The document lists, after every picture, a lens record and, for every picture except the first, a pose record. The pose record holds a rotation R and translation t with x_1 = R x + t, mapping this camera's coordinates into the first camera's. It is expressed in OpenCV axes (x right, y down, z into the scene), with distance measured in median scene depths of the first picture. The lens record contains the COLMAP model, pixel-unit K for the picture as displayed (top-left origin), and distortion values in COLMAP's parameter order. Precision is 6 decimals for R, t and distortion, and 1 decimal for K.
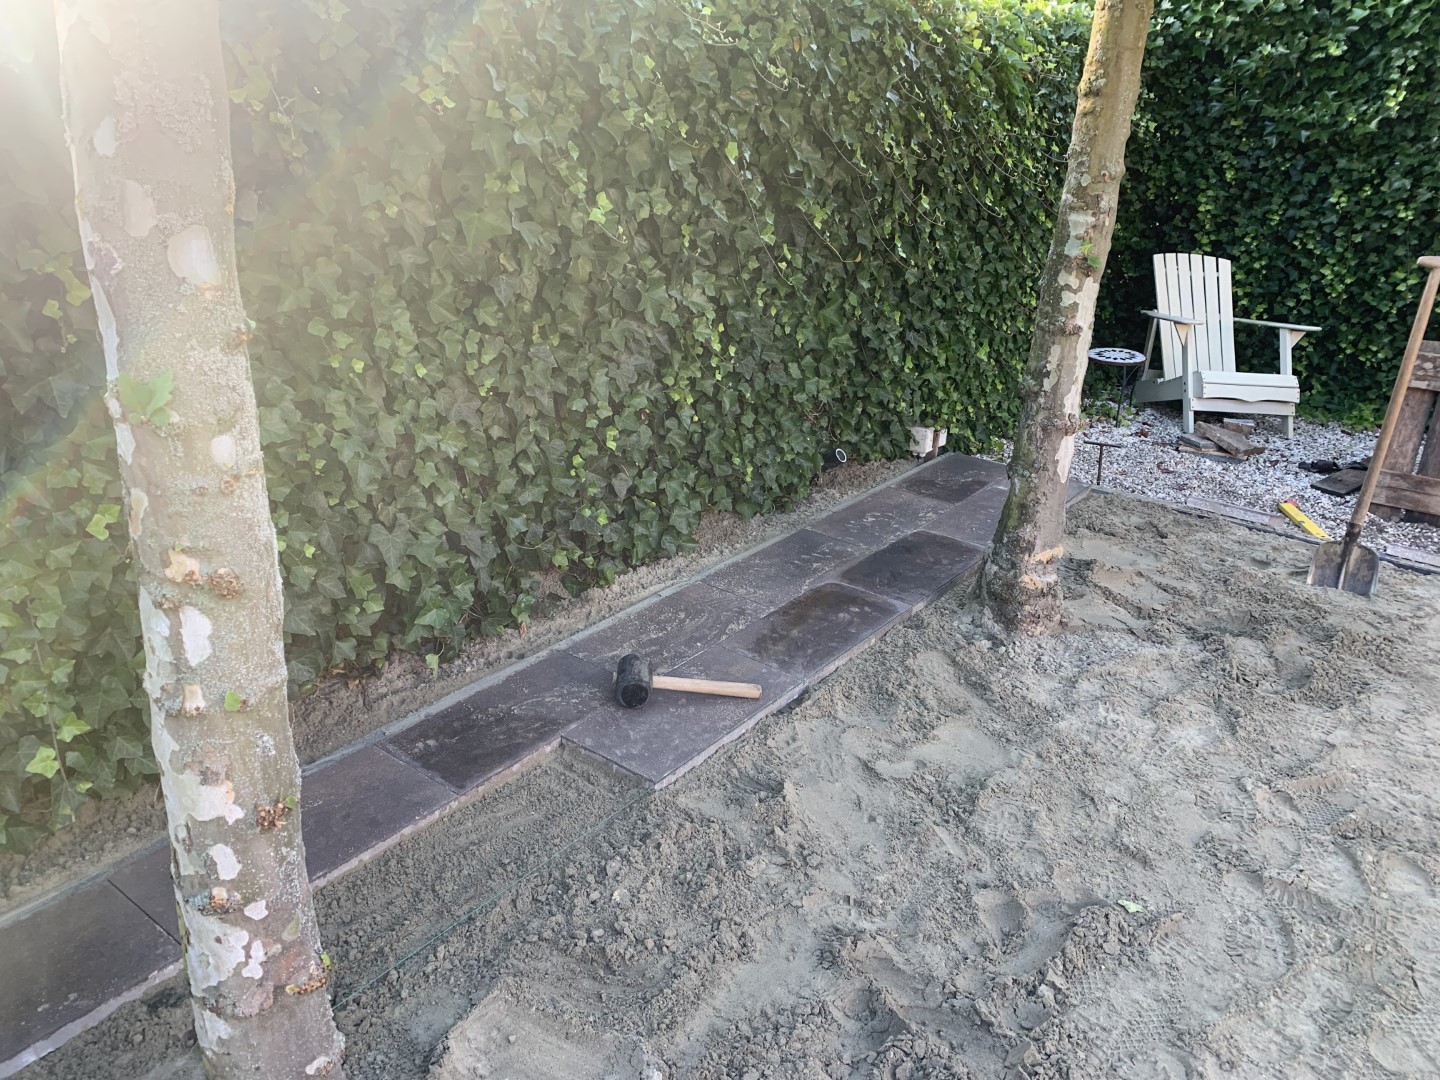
lens RADIAL K [[1092.4, 0, 723.2], [0, 1092.4, 526.9], [0, 0, 1]] dist [0.133386, -0.166014]
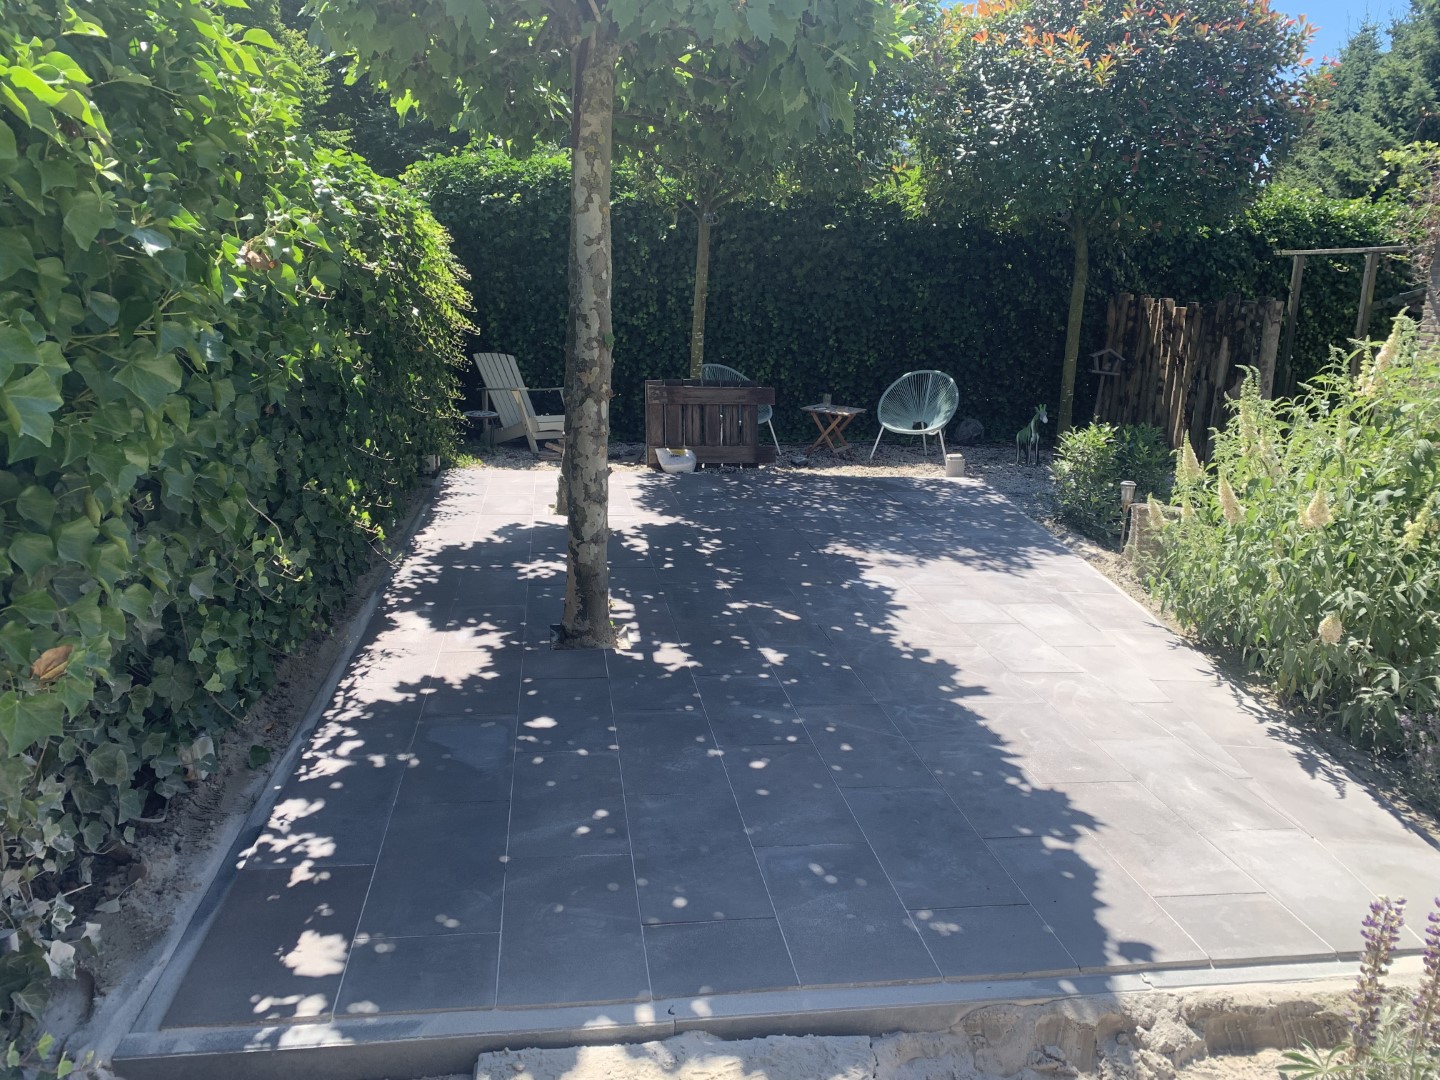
lens RADIAL K [[1092.4, 0, 723.2], [0, 1092.4, 526.9], [0, 0, 1]] dist [0.133386, -0.166014]
pose [[0.693033, -0.164641, 0.701854, -0.657901], [0.251466, 0.967631, -0.021319, 0.151721], [-0.675626, 0.191267, 0.712002, -0.408441]]
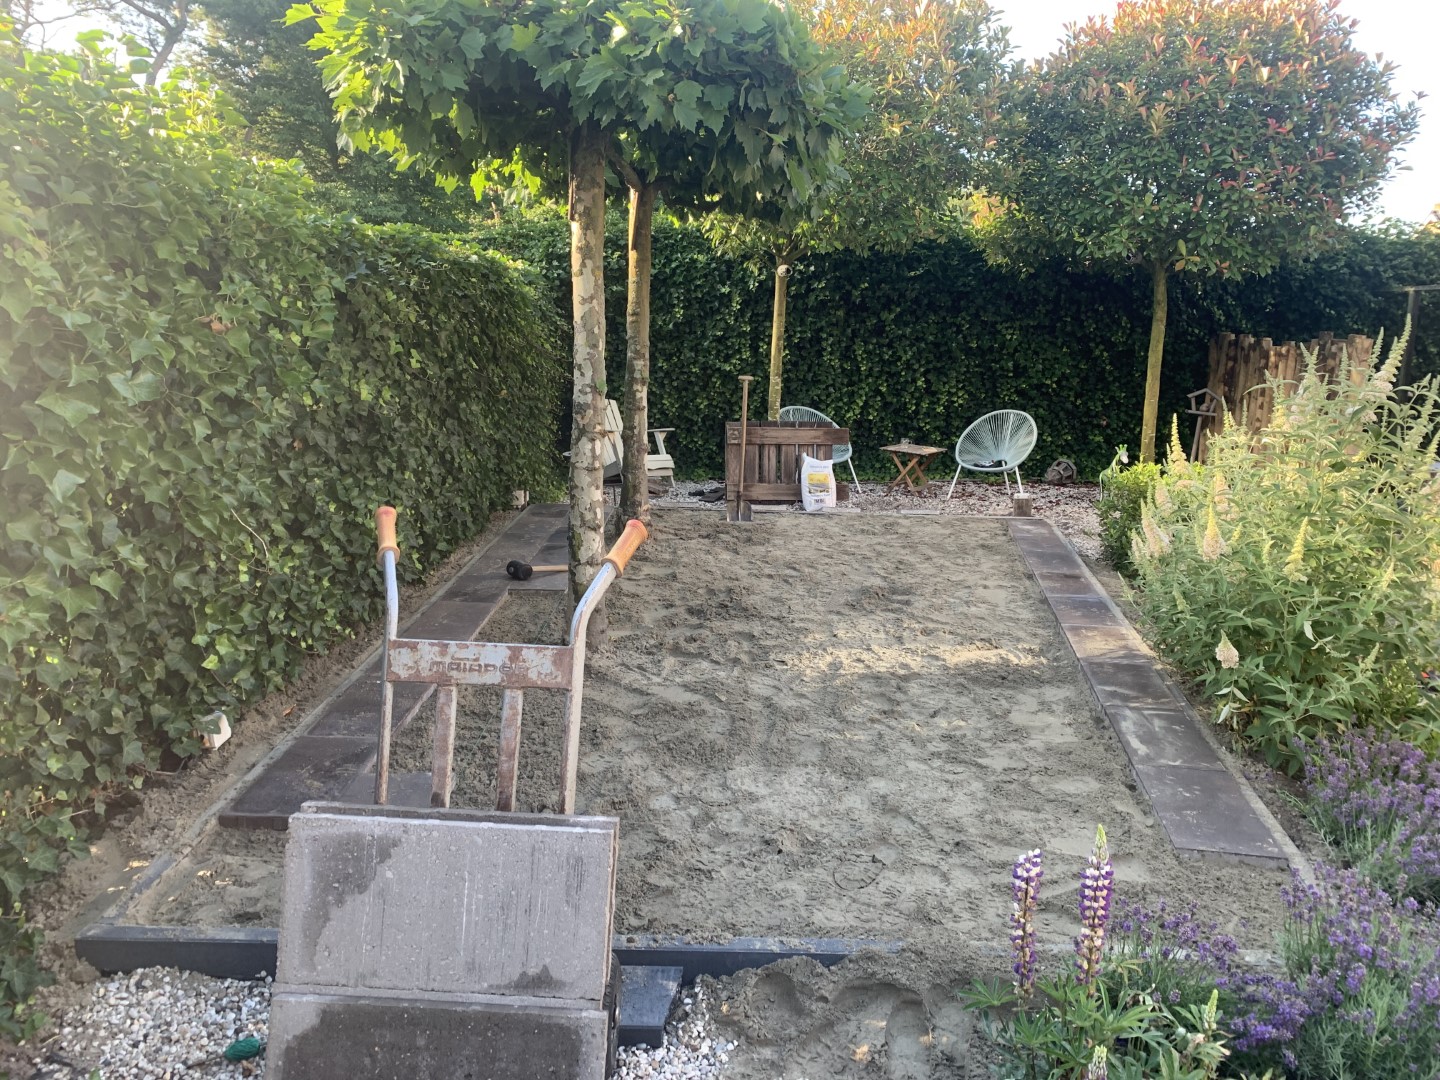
lens RADIAL K [[1092.4, 0, 723.2], [0, 1092.4, 526.9], [0, 0, 1]] dist [0.133386, -0.166014]
pose [[0.794686, -0.130501, 0.592827, -0.603286], [0.229953, 0.968550, -0.095042, 0.206919], [-0.561780, 0.211851, 0.799702, -0.574642]]
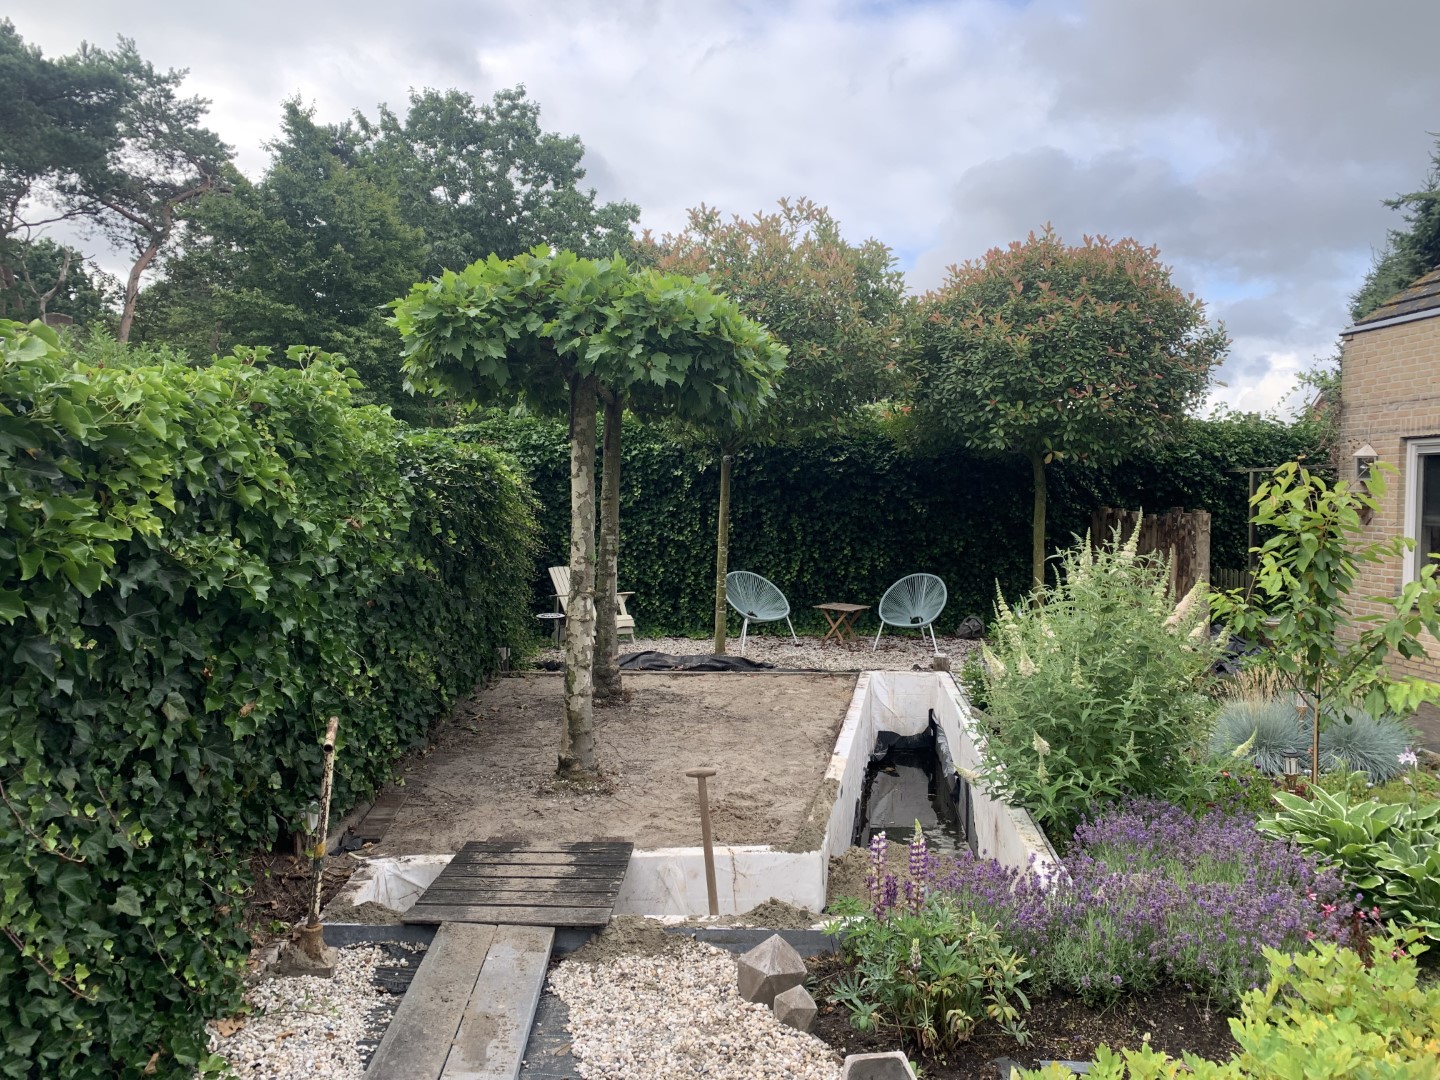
lens RADIAL K [[1103.1, 0, 720.0], [0, 1103.1, 540.0], [0, 0, 1]] dist [0.006013, -0.036138]
pose [[0.765518, -0.054478, 0.641104, -0.806092], [0.249026, 0.943839, -0.217149, 0.266103], [-0.593269, 0.325883, 0.736092, -0.807253]]
